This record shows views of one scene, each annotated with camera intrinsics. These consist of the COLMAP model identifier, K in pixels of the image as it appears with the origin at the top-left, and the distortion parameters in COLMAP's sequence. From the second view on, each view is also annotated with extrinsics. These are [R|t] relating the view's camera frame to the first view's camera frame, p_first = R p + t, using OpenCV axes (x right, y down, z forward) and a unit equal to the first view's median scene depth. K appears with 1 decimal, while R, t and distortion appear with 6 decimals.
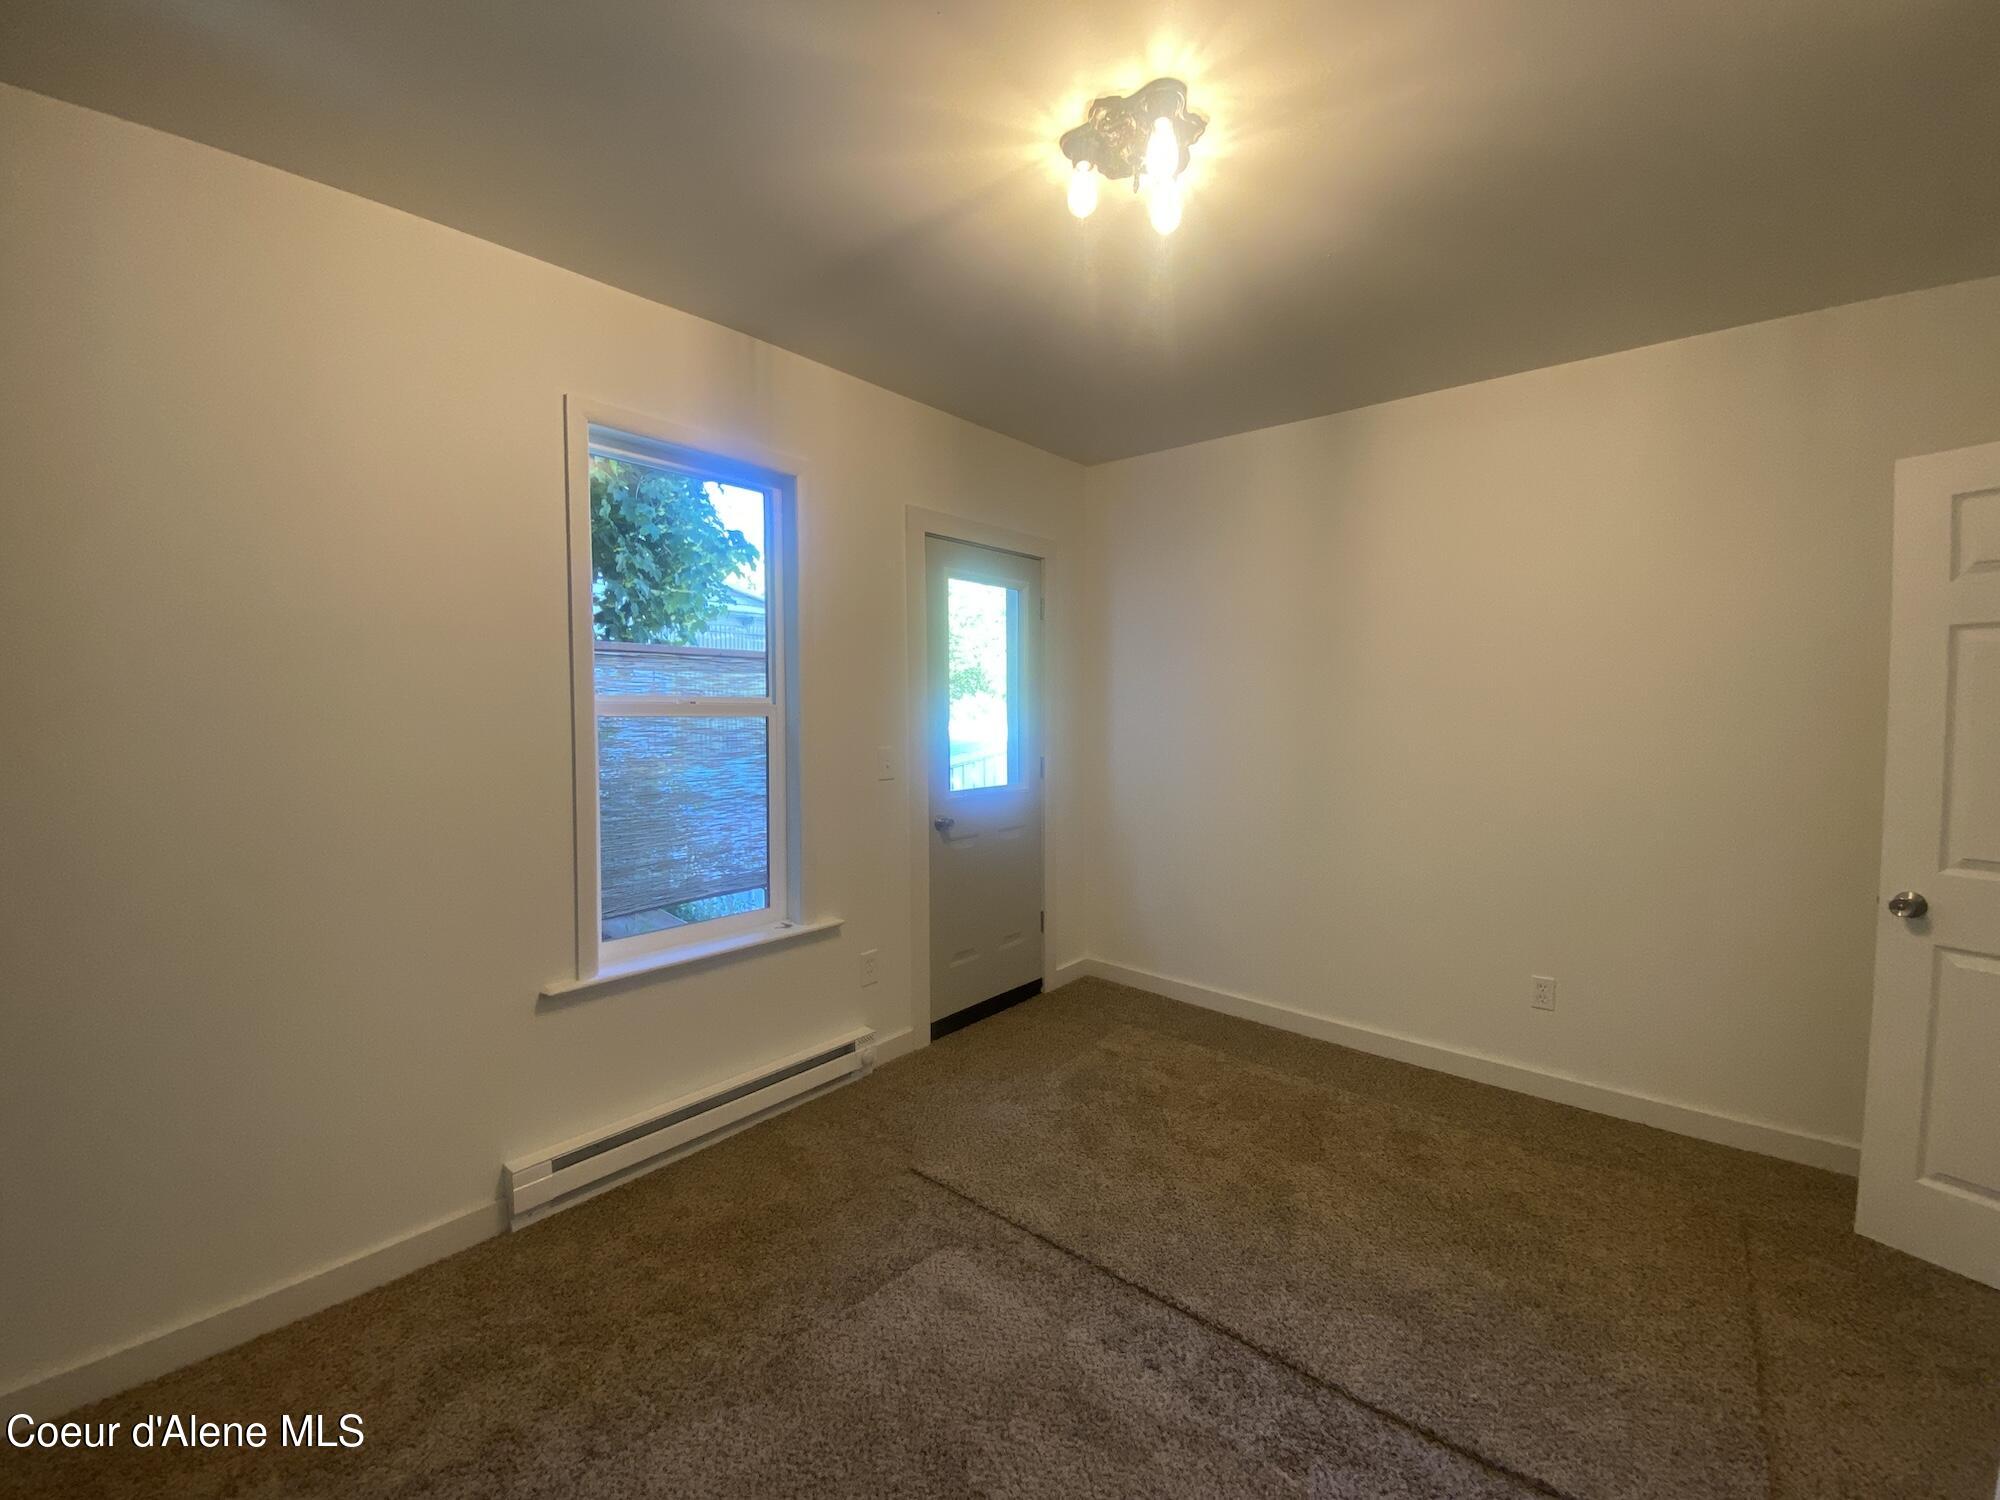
lens RADIAL K [[830.9, 0, 994.6], [0, 830.9, 746.5], [0, 0, 1]] dist [0.022499, -0.022735]
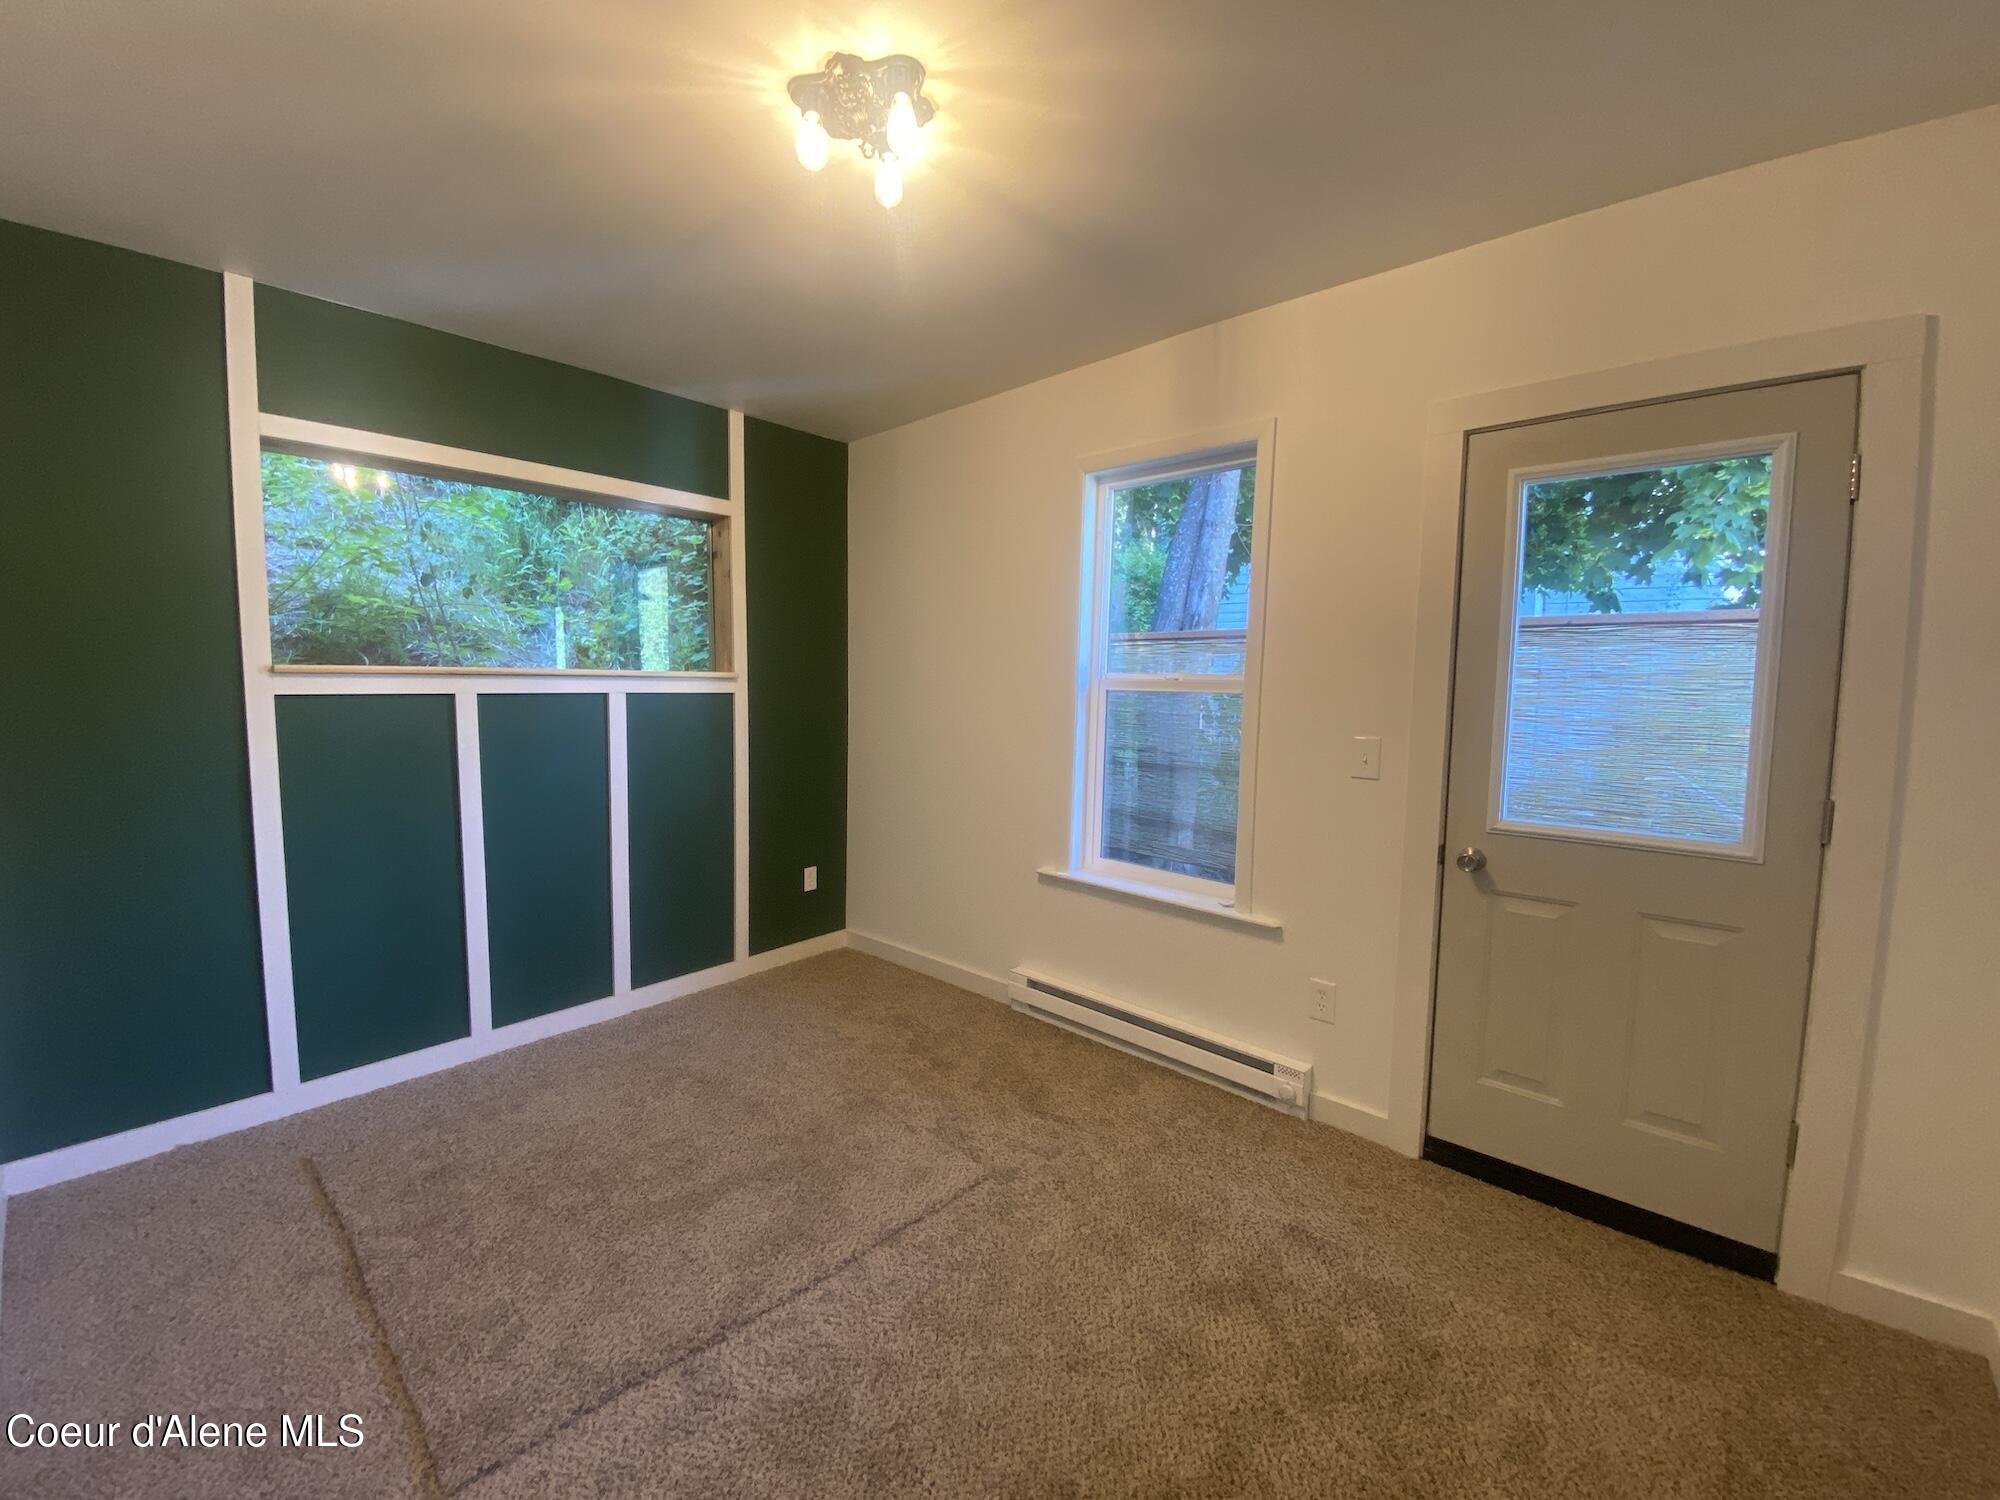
lens RADIAL K [[830.9, 0, 994.6], [0, 830.9, 746.5], [0, 0, 1]] dist [0.022499, -0.022735]
pose [[-0.047890, 0.075380, -0.996004, 0.706416], [-0.068809, 0.994531, 0.078576, -0.029324], [0.996480, 0.072297, -0.042441, 0.724259]]
